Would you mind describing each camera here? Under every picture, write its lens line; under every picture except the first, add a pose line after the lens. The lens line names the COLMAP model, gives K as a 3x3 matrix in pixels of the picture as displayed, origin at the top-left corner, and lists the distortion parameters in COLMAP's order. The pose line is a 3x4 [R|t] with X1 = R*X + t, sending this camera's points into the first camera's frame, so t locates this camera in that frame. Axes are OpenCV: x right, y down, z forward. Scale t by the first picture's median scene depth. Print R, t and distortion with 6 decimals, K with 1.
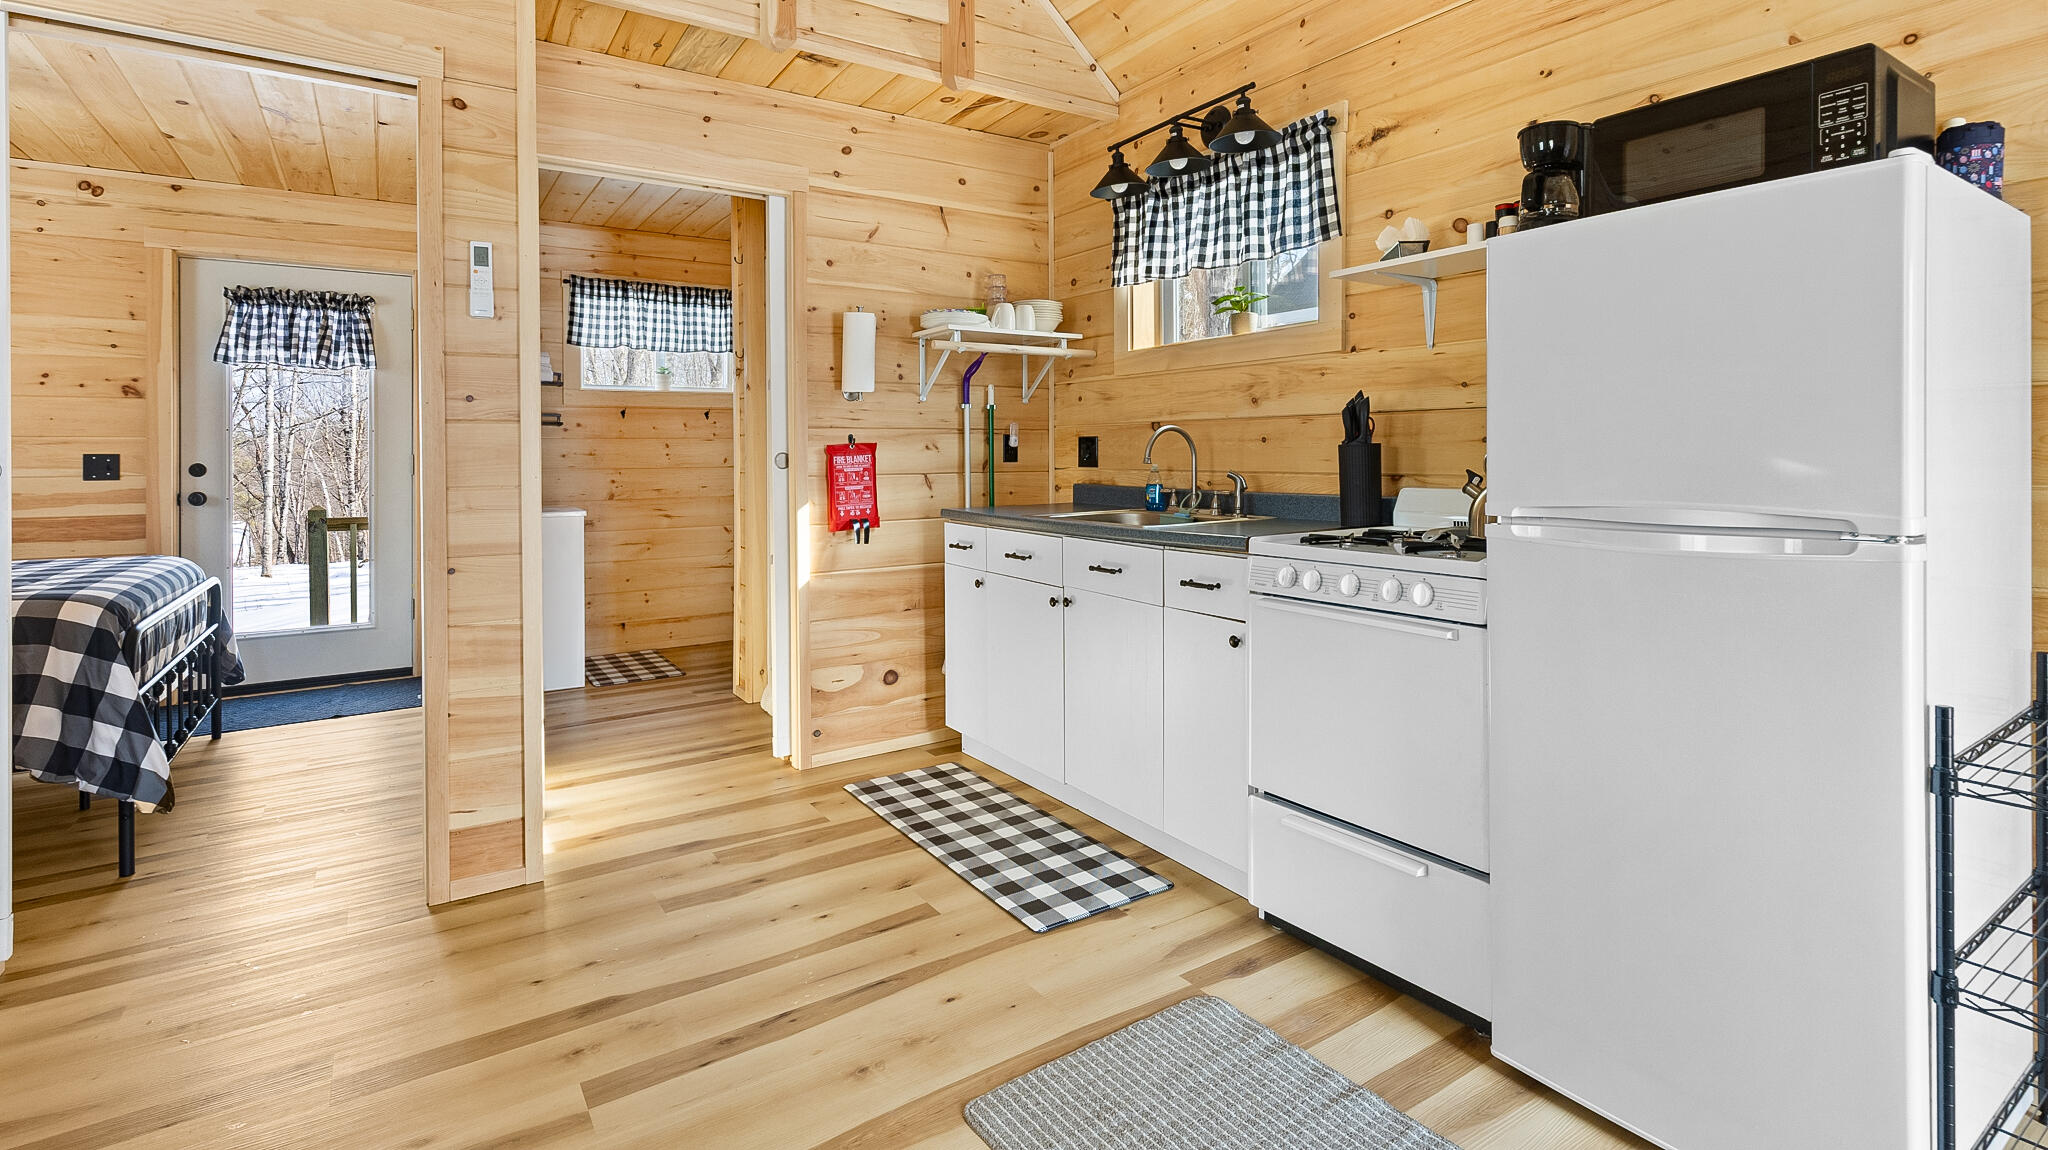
lens RADIAL K [[945.0, 0, 1066.6], [0, 945.0, 511.5], [0, 0, 1]] dist [0.012101, -0.000226]
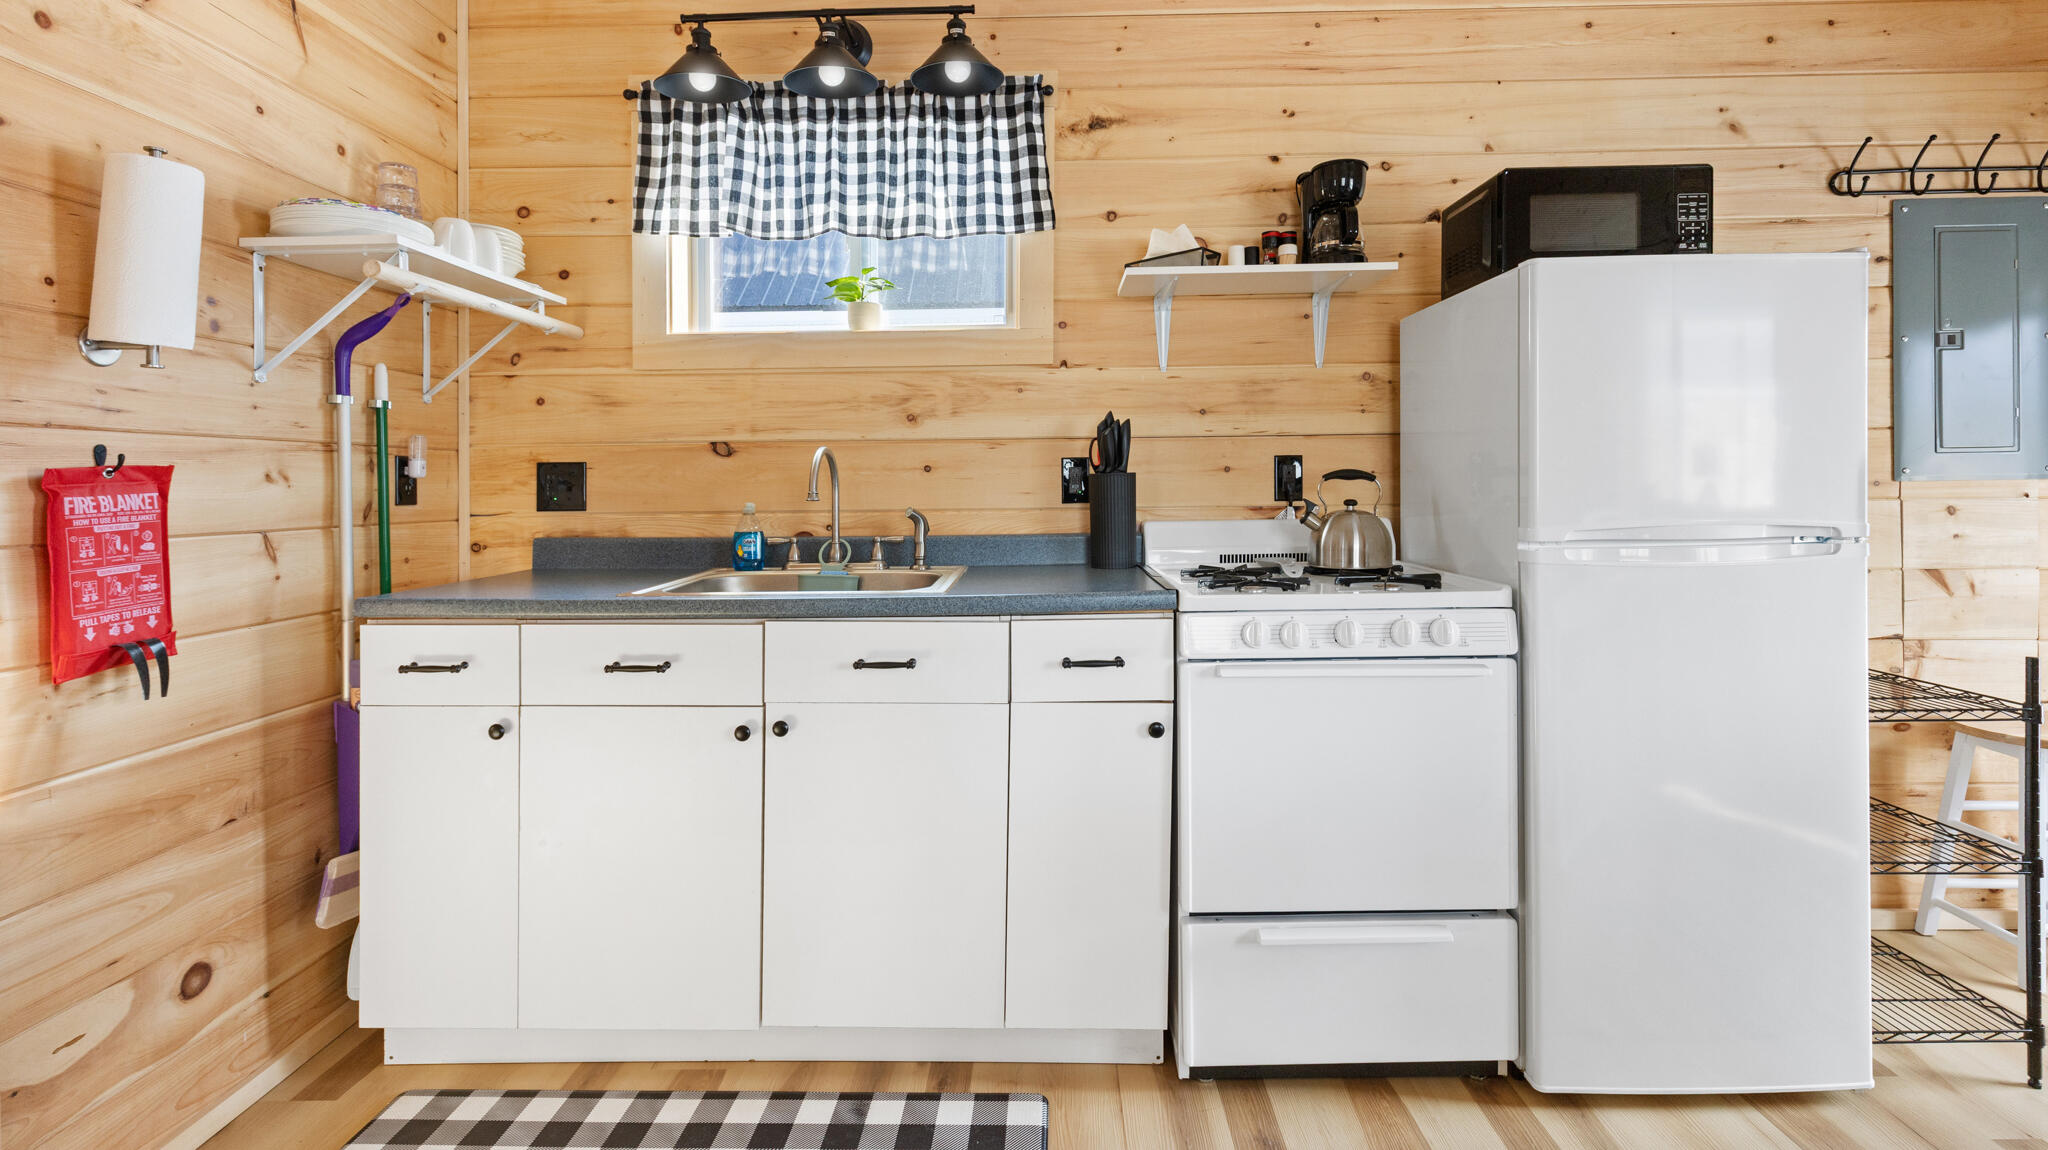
lens RADIAL K [[924.2, 0, 992.3], [0, 924.2, 524.2], [0, 0, 1]] dist [0.006008, 0.000072]
pose [[0.598027, -0.033576, 0.800772, -0.342703], [0.058205, 0.998303, -0.001610, -0.023391], [-0.799359, 0.047572, 0.598967, 0.460191]]
